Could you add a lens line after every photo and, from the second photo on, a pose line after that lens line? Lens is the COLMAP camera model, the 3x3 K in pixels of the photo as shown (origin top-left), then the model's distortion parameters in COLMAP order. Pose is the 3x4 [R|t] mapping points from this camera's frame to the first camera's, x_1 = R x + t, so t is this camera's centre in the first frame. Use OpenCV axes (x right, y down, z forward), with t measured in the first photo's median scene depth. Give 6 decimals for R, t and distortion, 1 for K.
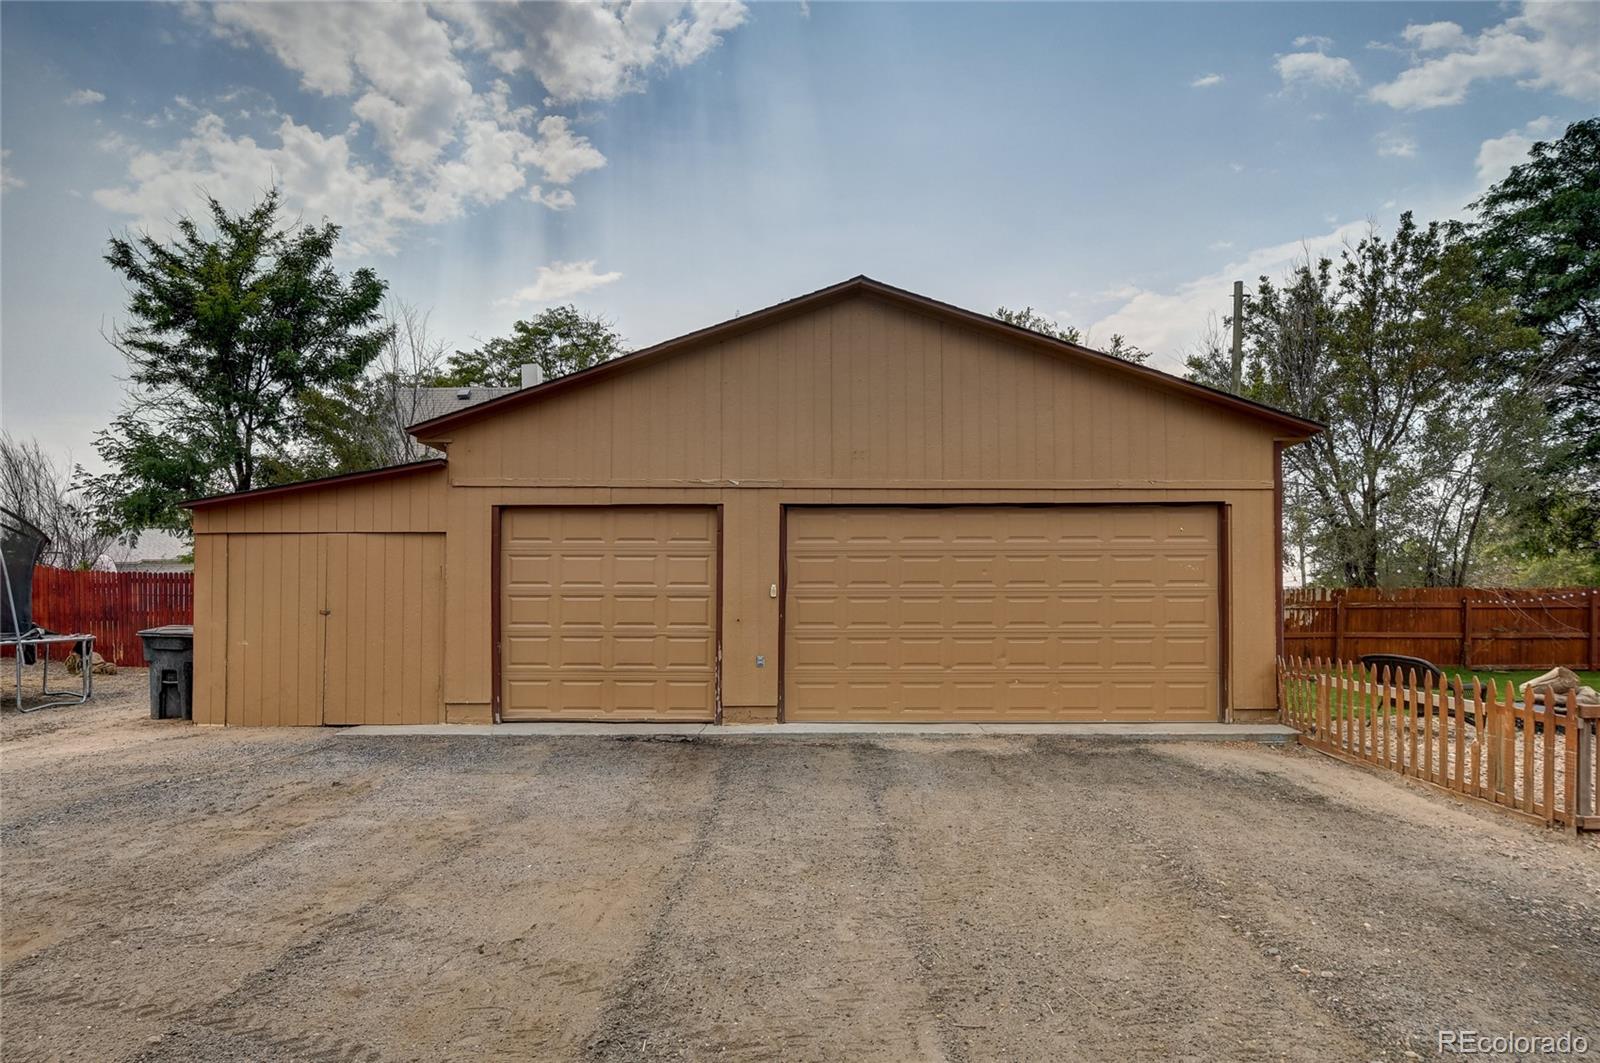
lens RADIAL K [[963.5, 0, 805.6], [0, 963.5, 544.6], [0, 0, 1]] dist [0.000606, 0.000234]
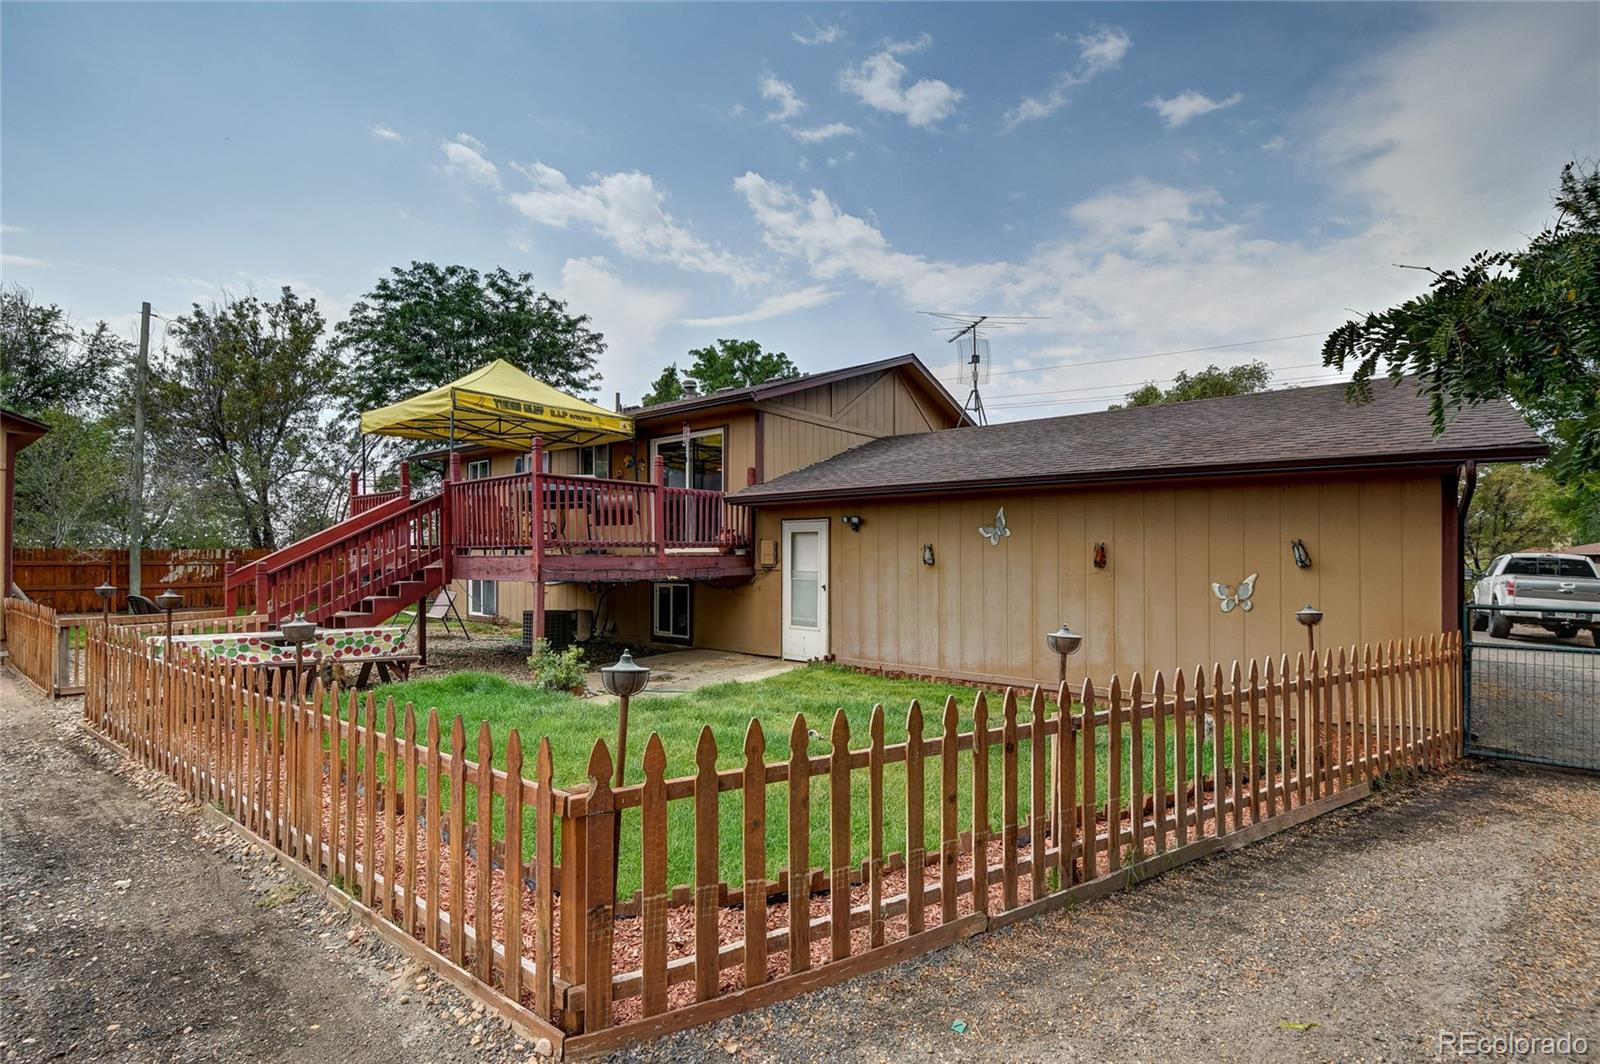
lens RADIAL K [[727.8, 0, 808.0], [0, 727.8, 553.1], [0, 0, 1]] dist [-0.010234, -0.001378]
pose [[0.578754, 0.010455, 0.815435, 0.326308], [-0.047823, 0.998632, 0.021138, -0.017075], [-0.814099, -0.051231, 0.578462, -0.424232]]
